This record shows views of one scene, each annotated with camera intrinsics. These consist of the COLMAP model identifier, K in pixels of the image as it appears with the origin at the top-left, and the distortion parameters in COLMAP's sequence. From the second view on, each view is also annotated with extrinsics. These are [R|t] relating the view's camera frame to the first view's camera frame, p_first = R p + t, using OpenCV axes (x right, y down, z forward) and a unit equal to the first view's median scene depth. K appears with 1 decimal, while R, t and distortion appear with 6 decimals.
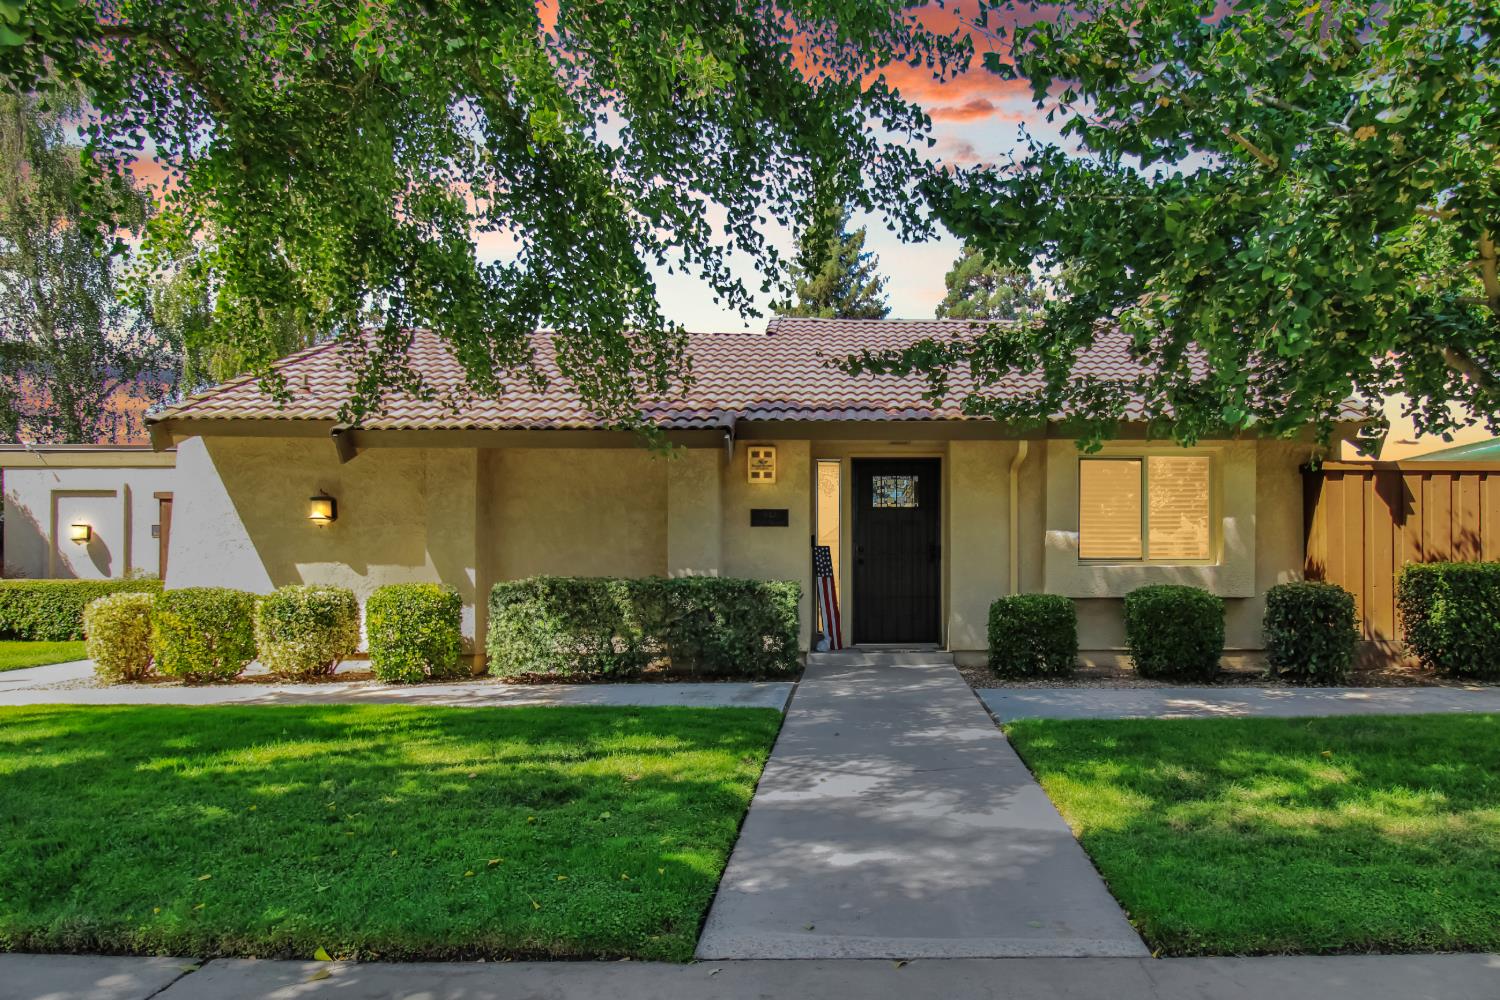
lens RADIAL K [[912.9, 0, 865.5], [0, 912.9, 573.0], [0, 0, 1]] dist [-0.008741, -0.001360]
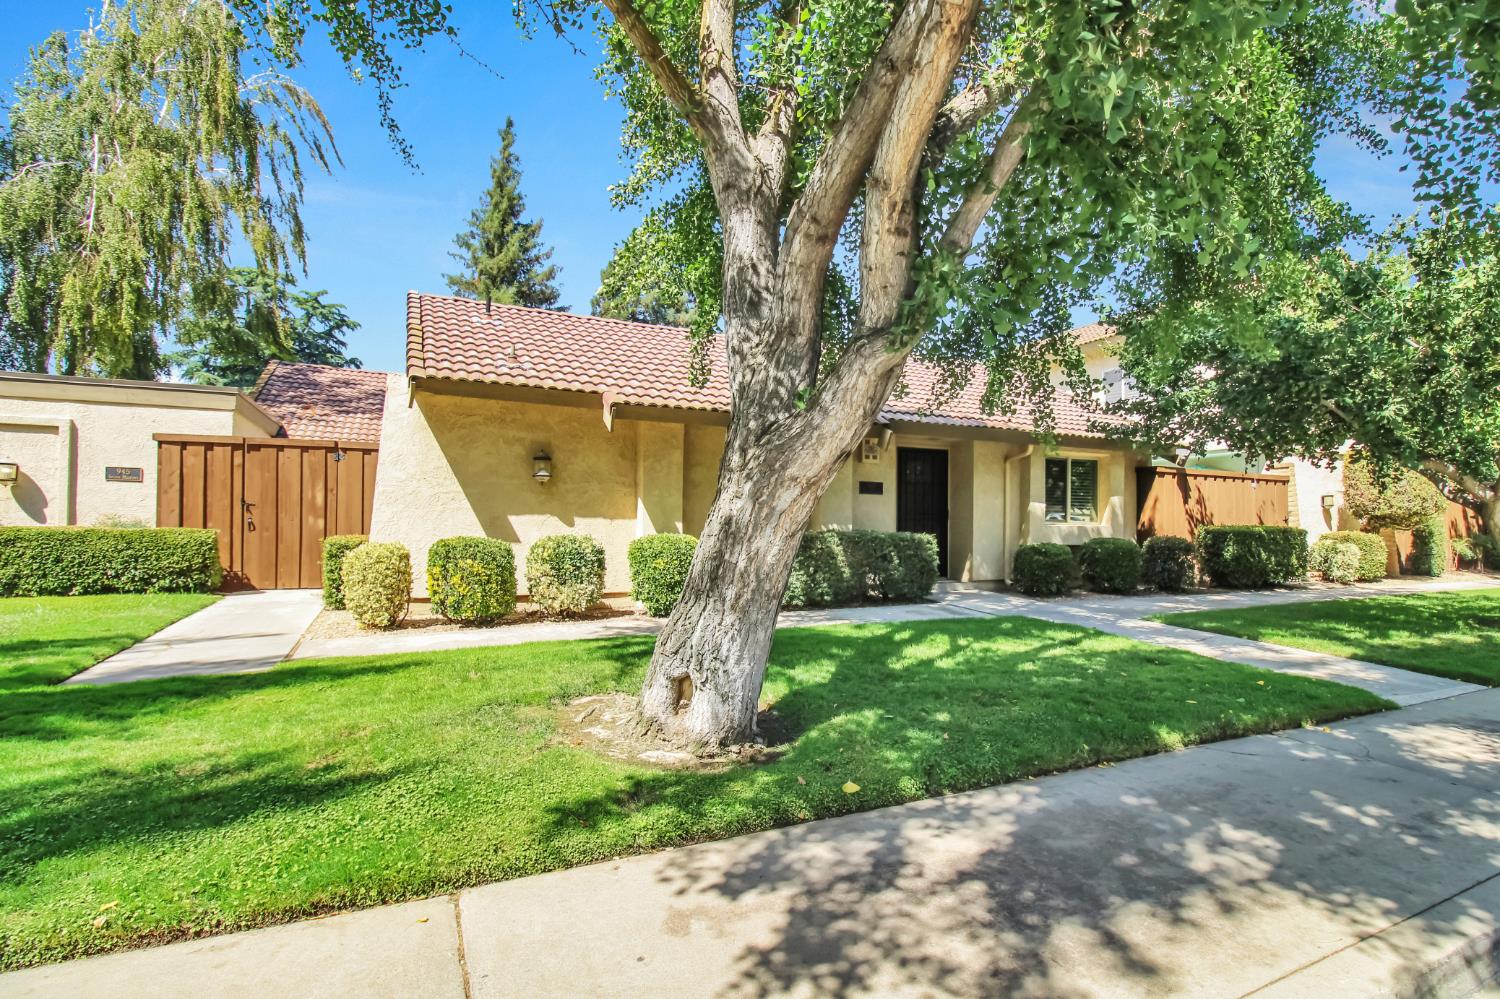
lens RADIAL K [[762.5, 0, 807.4], [0, 762.5, 523.1], [0, 0, 1]] dist [-0.000998, -0.012643]
pose [[0.890022, 0.011435, 0.455775, -0.798638], [-0.010208, 0.999935, -0.005154, 0.000069], [-0.455804, -0.000065, 0.890080, 0.007542]]
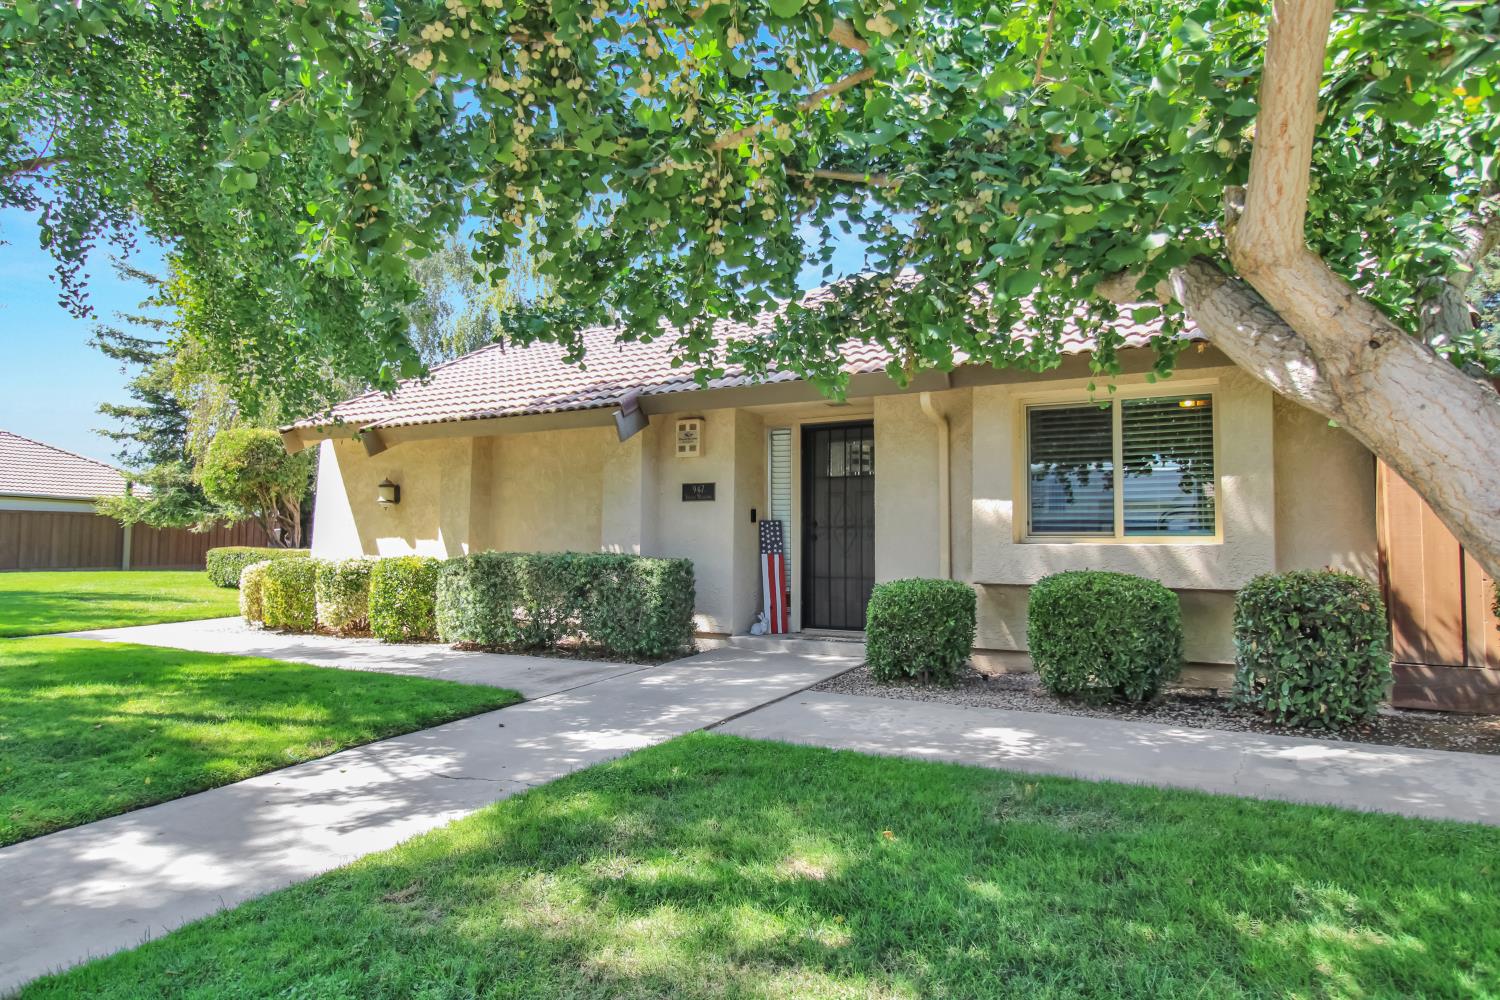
lens RADIAL K [[908.8, 0, 750.0], [0, 908.8, 500.0], [0, 0, 1]] dist [-0.000806, -0.001534]
pose [[0.854627, -0.019753, -0.518866, 0.485769], [-0.003457, 0.999038, -0.043727, -0.011365], [0.519230, 0.039164, 0.853737, 0.229788]]
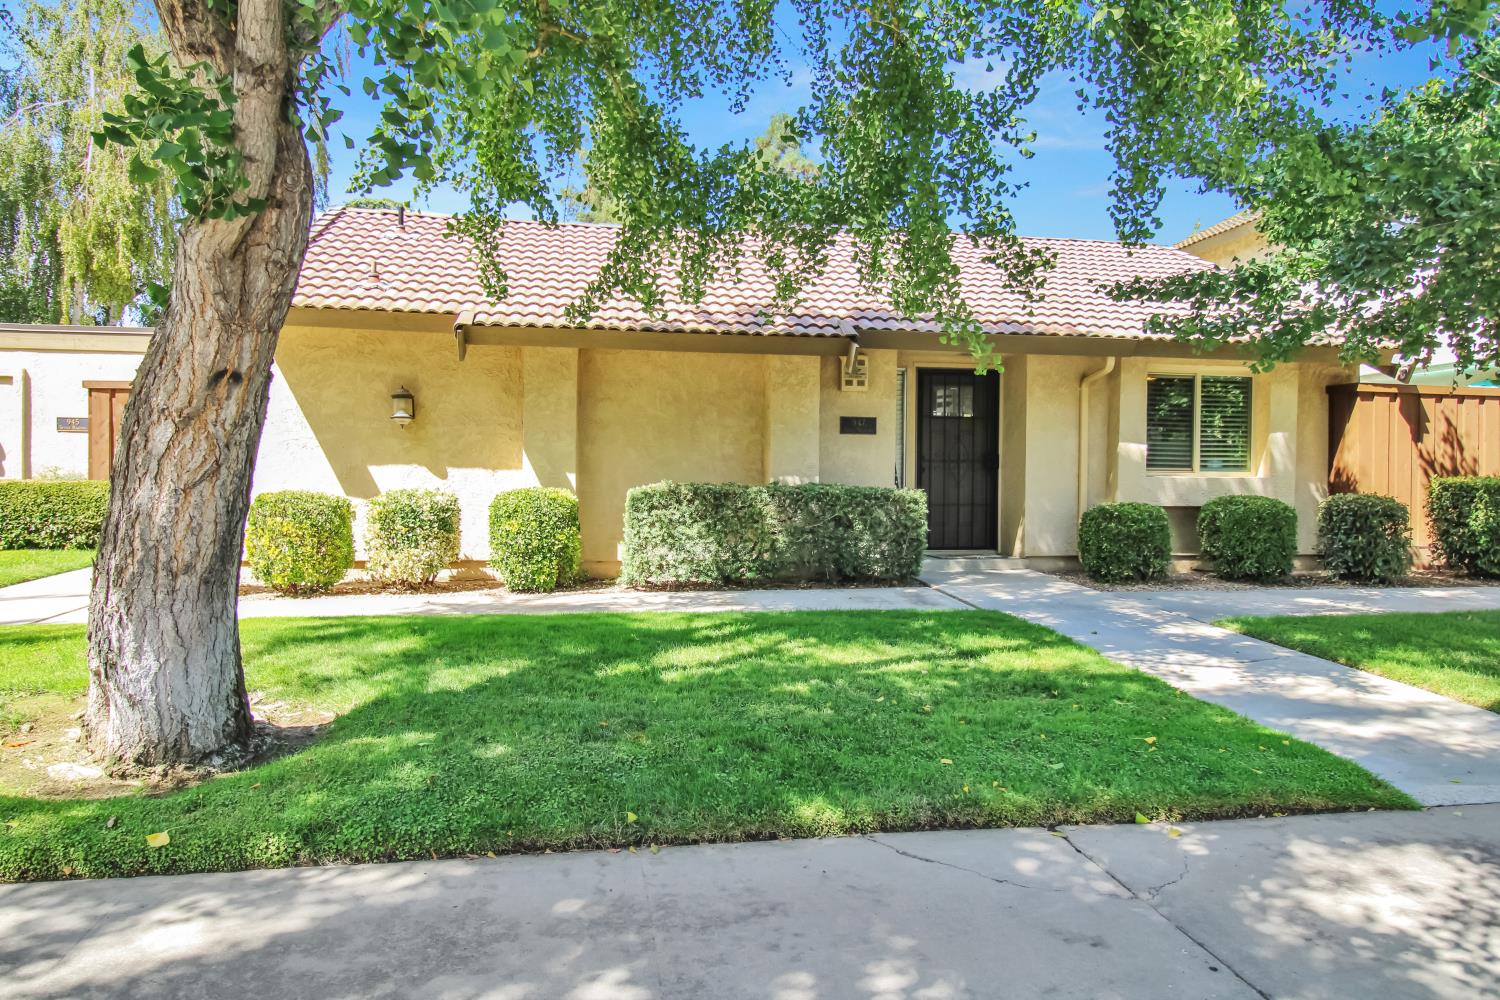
lens RADIAL K [[960.2, 0, 750.0], [0, 960.2, 500.0], [0, 0, 1]] dist [-0.001151, -0.001367]
pose [[0.986985, 0.005493, 0.160716, -0.435489], [-0.009320, 0.999690, 0.023068, -0.001526], [-0.160539, -0.024266, 0.986731, -0.036122]]
